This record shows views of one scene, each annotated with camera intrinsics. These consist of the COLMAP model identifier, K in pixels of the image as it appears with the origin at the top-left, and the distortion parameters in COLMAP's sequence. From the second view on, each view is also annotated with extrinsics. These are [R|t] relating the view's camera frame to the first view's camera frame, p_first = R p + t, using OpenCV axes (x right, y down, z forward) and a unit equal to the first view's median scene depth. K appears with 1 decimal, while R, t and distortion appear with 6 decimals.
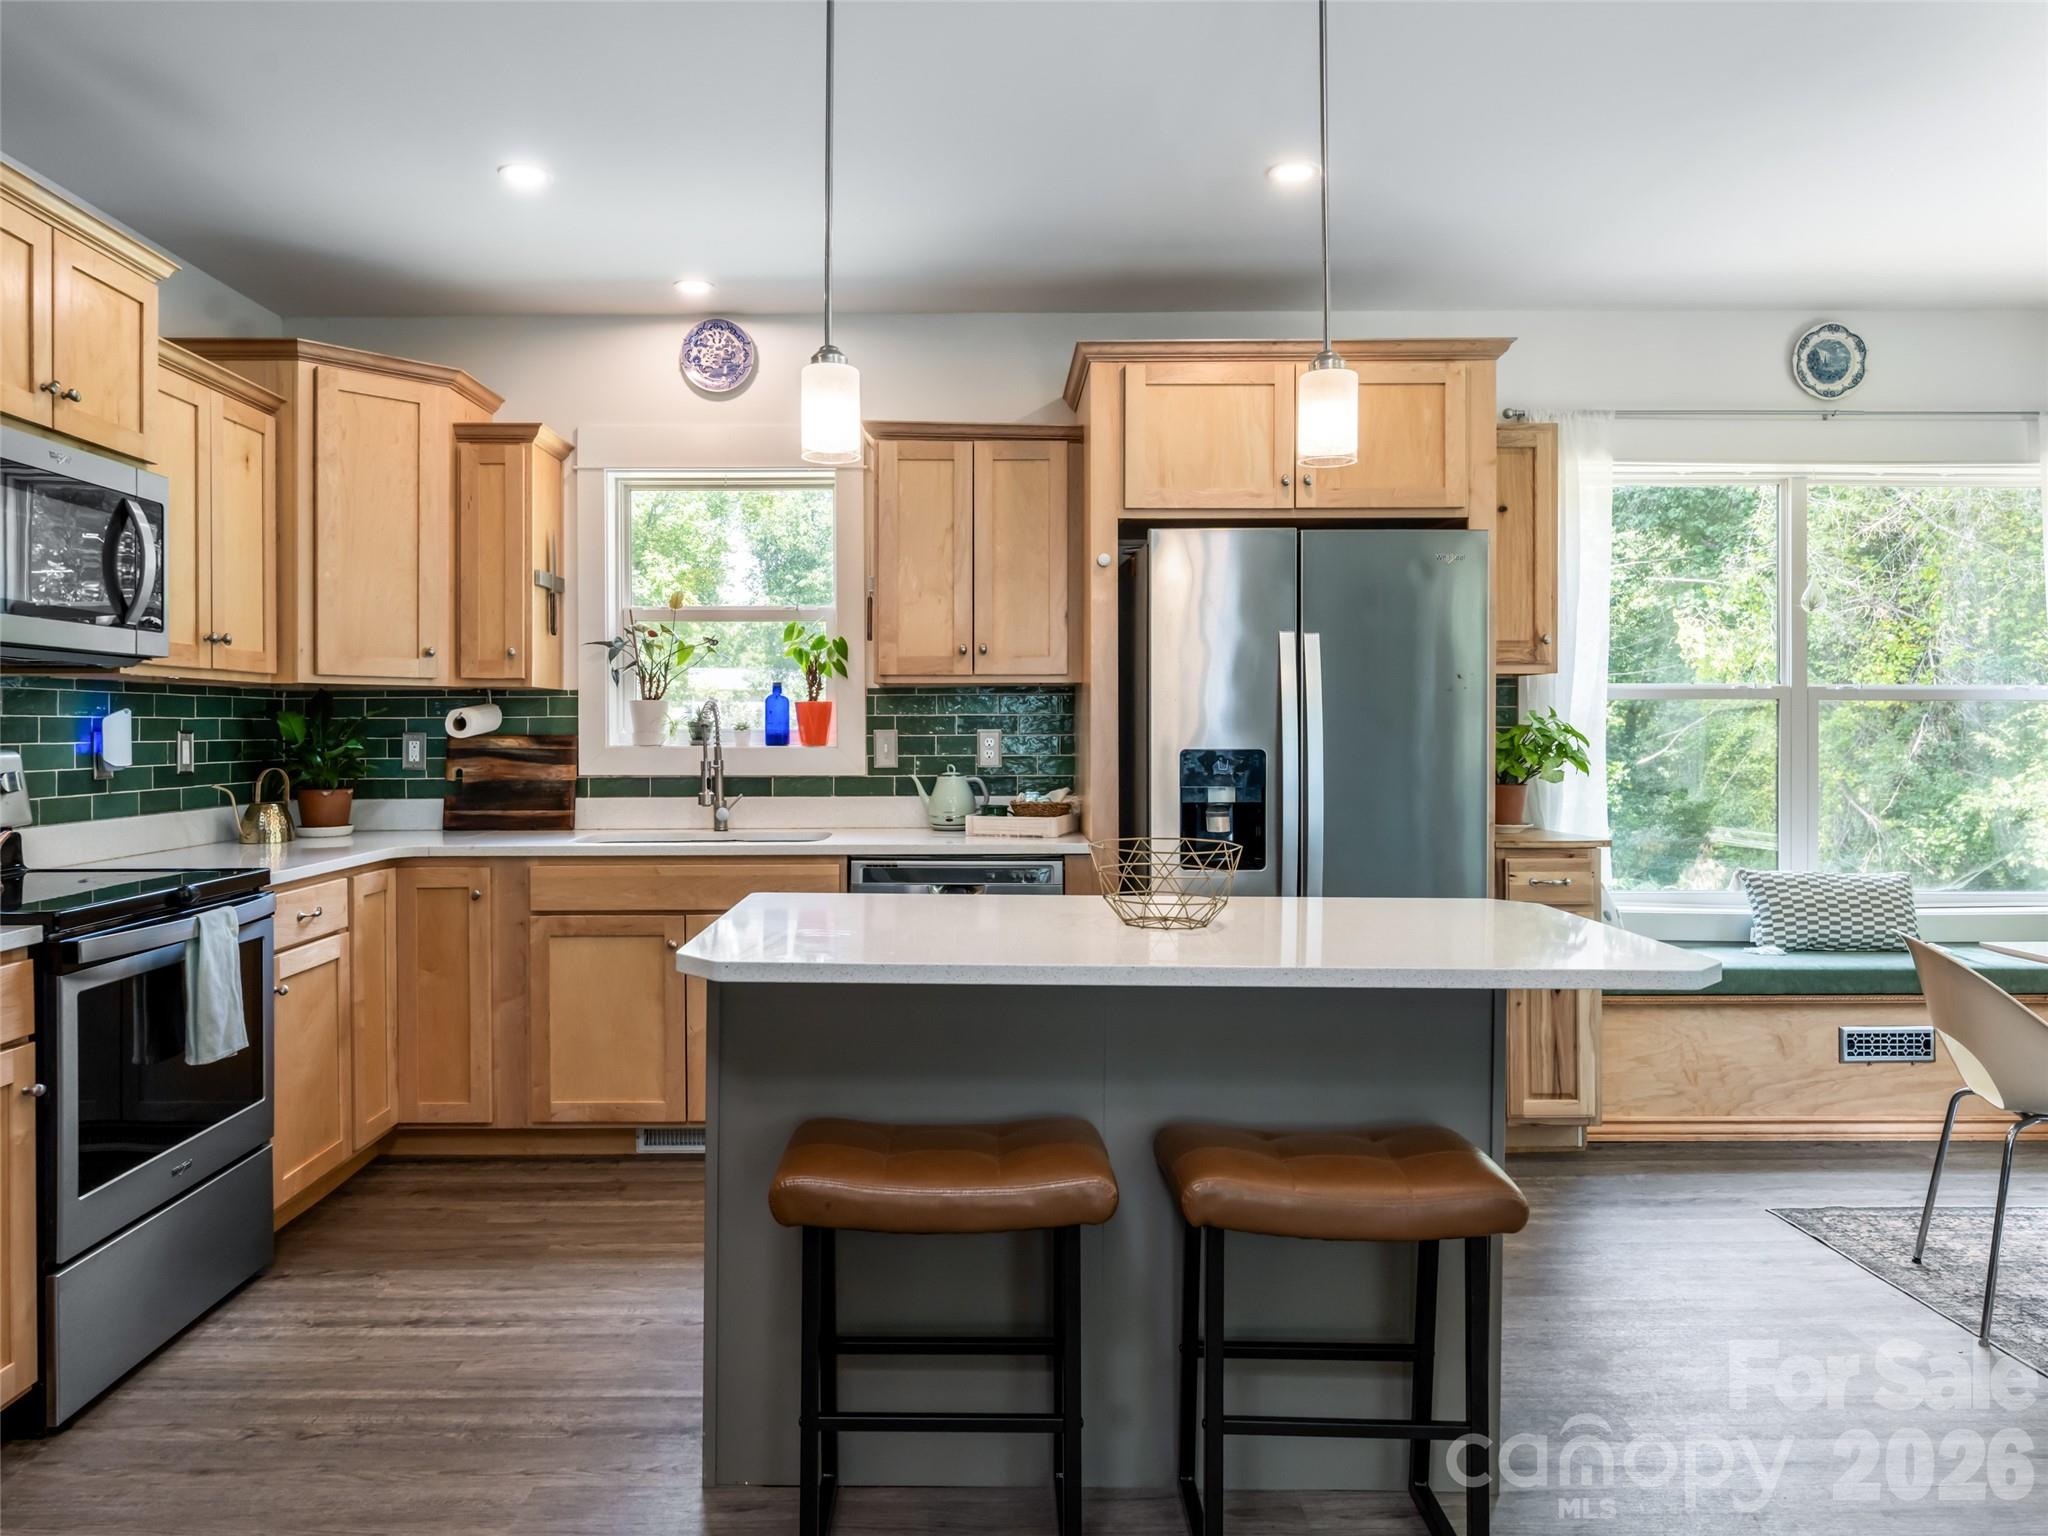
lens RADIAL K [[1346.4, 0, 1024.0], [0, 1346.4, 768.0], [0, 0, 1]] dist [-0.002607, 0.000095]
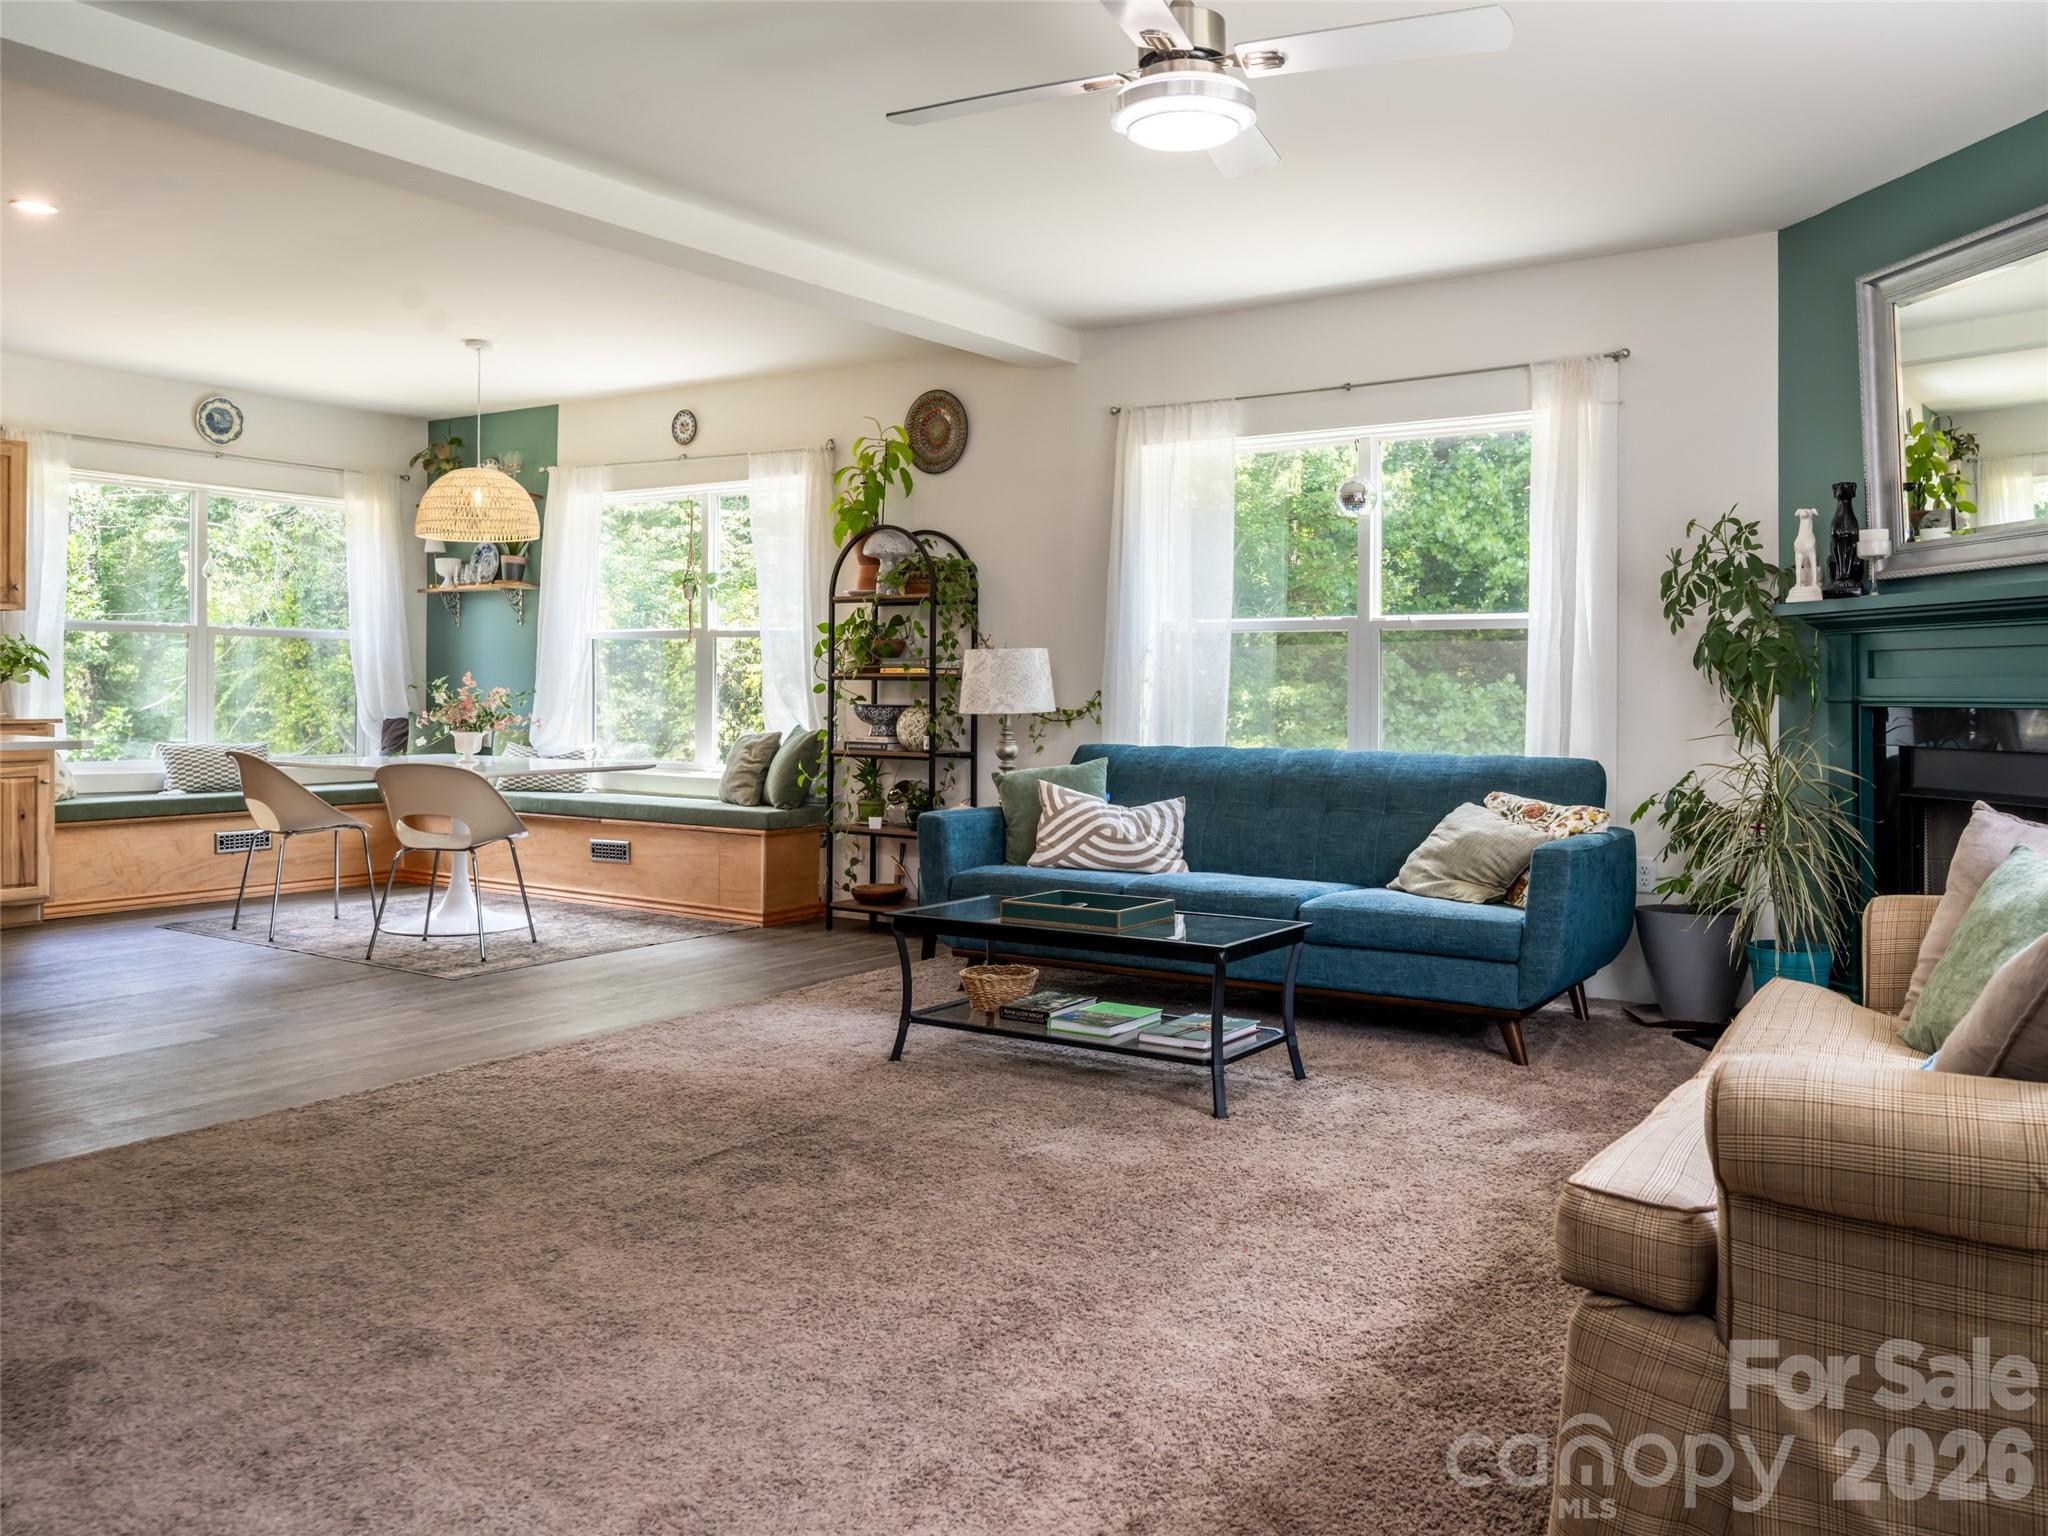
lens RADIAL K [[1635.3, 0, 1117.9], [0, 1635.3, 670.1], [0, 0, 1]] dist [-0.009954, -0.003257]
pose [[0.578846, 0.017590, 0.815247, -0.346192], [0.014325, 0.999394, -0.031735, 0.065769], [-0.815311, 0.030049, 0.578243, -0.958059]]
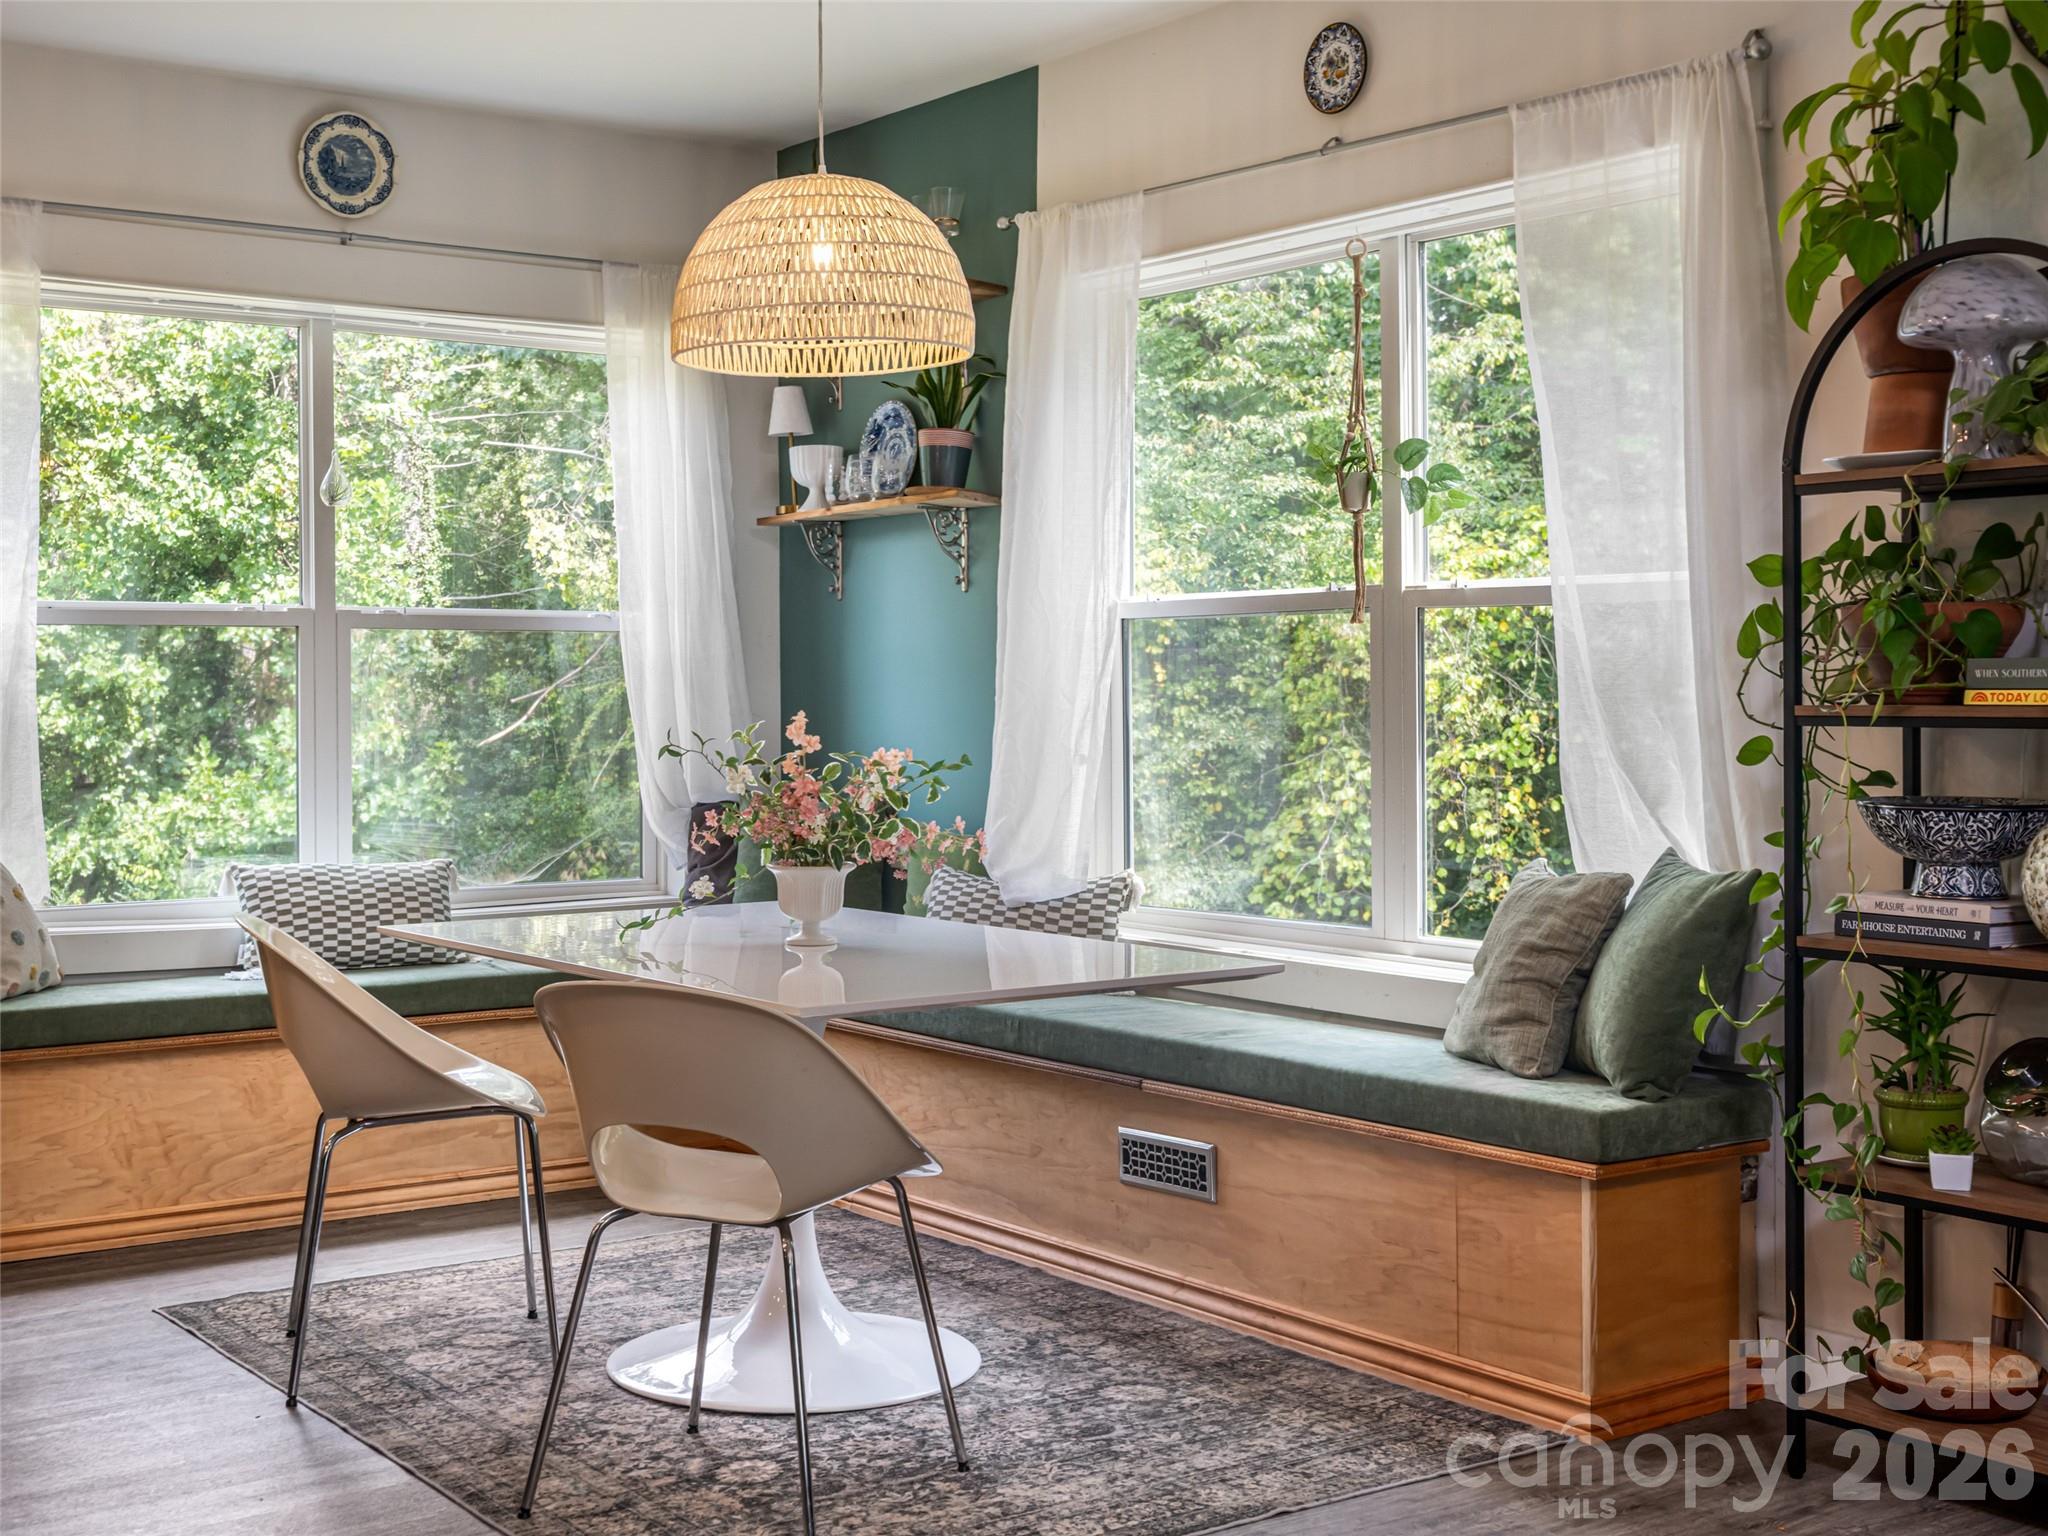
lens RADIAL K [[2487.4, 0, 1024.7], [0, 2487.4, 717.0], [0, 0, 1]] dist [-0.009093, -0.020536]
pose [[0.830678, -0.006330, 0.556717, 0.150691], [0.017642, 0.999733, -0.014956, 0.024442], [-0.556473, 0.022245, 0.830568, -0.319846]]
